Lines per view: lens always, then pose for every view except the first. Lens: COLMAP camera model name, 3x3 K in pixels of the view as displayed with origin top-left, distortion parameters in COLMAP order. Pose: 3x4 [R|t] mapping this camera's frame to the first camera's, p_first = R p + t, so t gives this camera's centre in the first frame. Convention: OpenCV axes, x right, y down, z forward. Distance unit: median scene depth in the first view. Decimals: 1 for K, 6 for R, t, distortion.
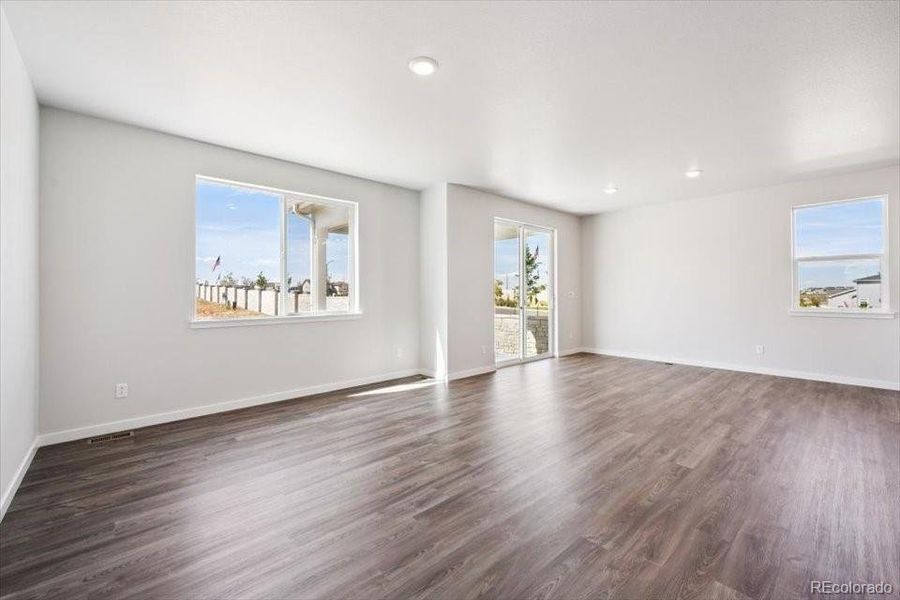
lens RADIAL K [[368.9, 0, 456.8], [0, 368.9, 300.5], [0, 0, 1]] dist [-0.001479, -0.000148]
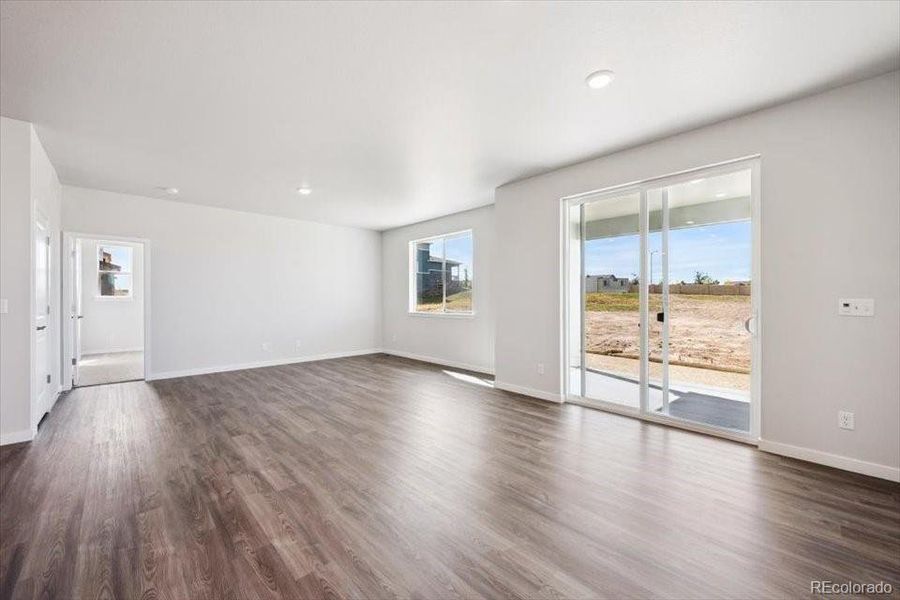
lens RADIAL K [[368.9, 0, 456.8], [0, 368.9, 300.5], [0, 0, 1]] dist [-0.001479, -0.000148]
pose [[0.002933, 0.009287, -0.999953, 1.711336], [-0.020272, 0.999752, 0.009226, -0.040353], [0.999790, 0.020244, 0.003121, 1.578219]]
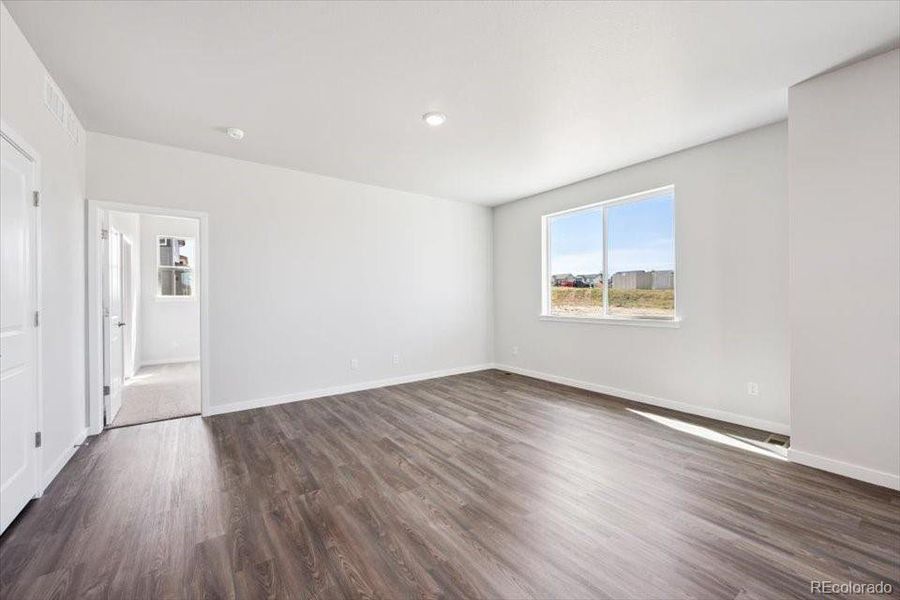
lens RADIAL K [[361.3, 0, 450.0], [0, 361.3, 300.0], [0, 0, 1]] dist [-0.003514, -0.000288]
pose [[-0.128925, 0.011789, -0.991584, 0.973713], [-0.013187, 0.999821, 0.013602, -0.023458], [0.991567, 0.014830, -0.128746, 1.026984]]
